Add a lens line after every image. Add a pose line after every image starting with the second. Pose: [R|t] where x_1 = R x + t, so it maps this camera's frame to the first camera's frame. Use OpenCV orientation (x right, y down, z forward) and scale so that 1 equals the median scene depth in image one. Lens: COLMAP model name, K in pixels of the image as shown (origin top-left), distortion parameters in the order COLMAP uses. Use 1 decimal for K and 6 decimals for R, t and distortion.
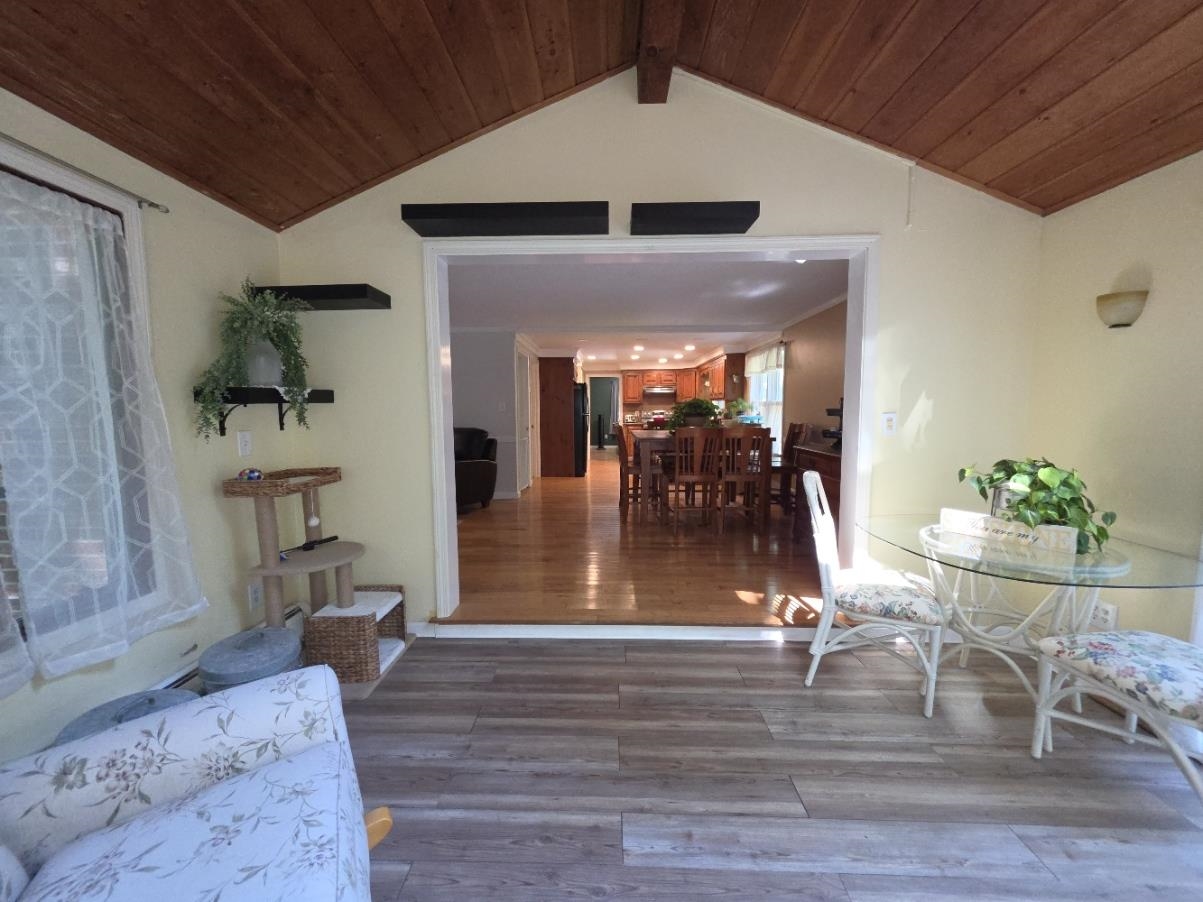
lens RADIAL K [[479.3, 0, 601.5], [0, 479.3, 451.0], [0, 0, 1]] dist [-0.000761, -0.000084]
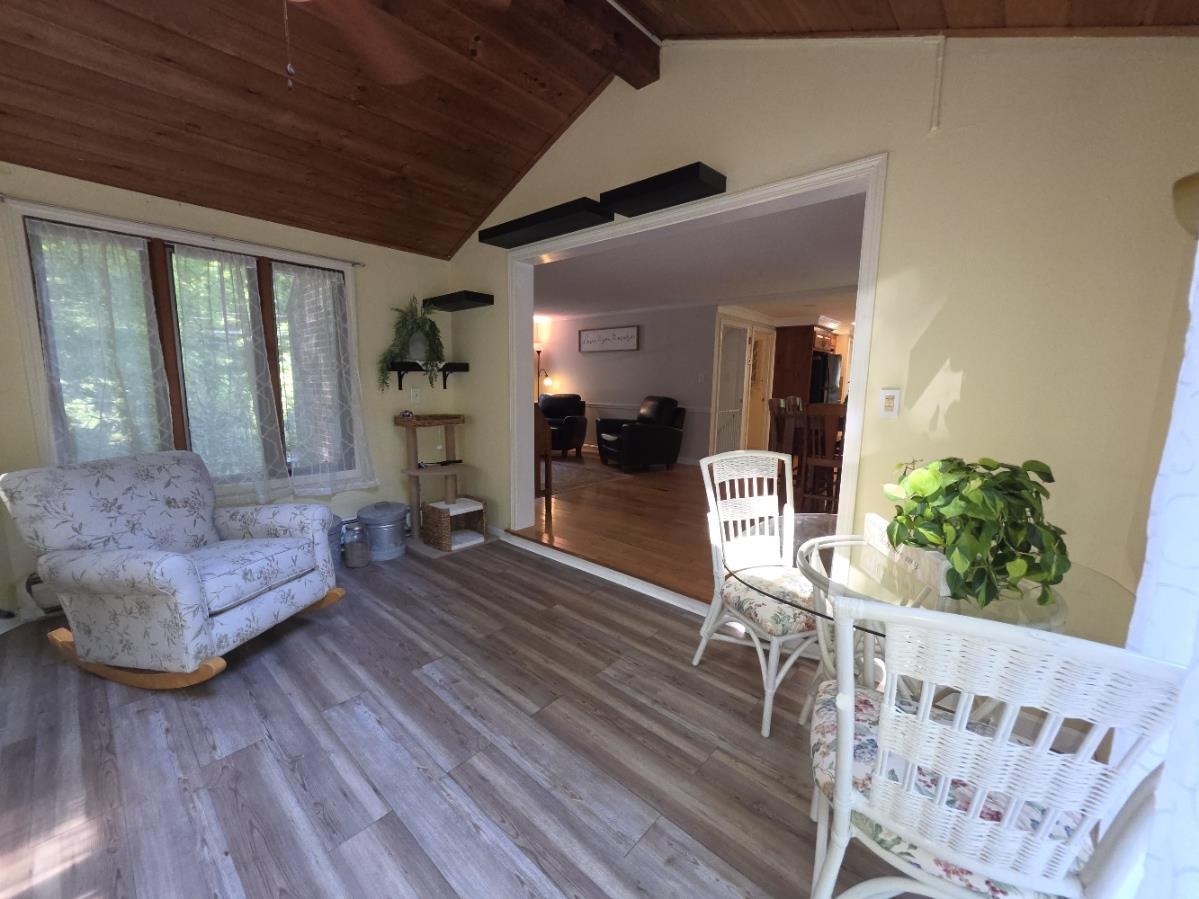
lens RADIAL K [[484.7, 0, 599.5], [0, 484.7, 449.5], [0, 0, 1]] dist [-0.000065, -0.000048]
pose [[0.761997, 0.108427, -0.638439, 0.834150], [-0.075171, 0.994029, 0.079098, -0.010708], [0.643203, -0.012280, 0.765597, 0.118164]]
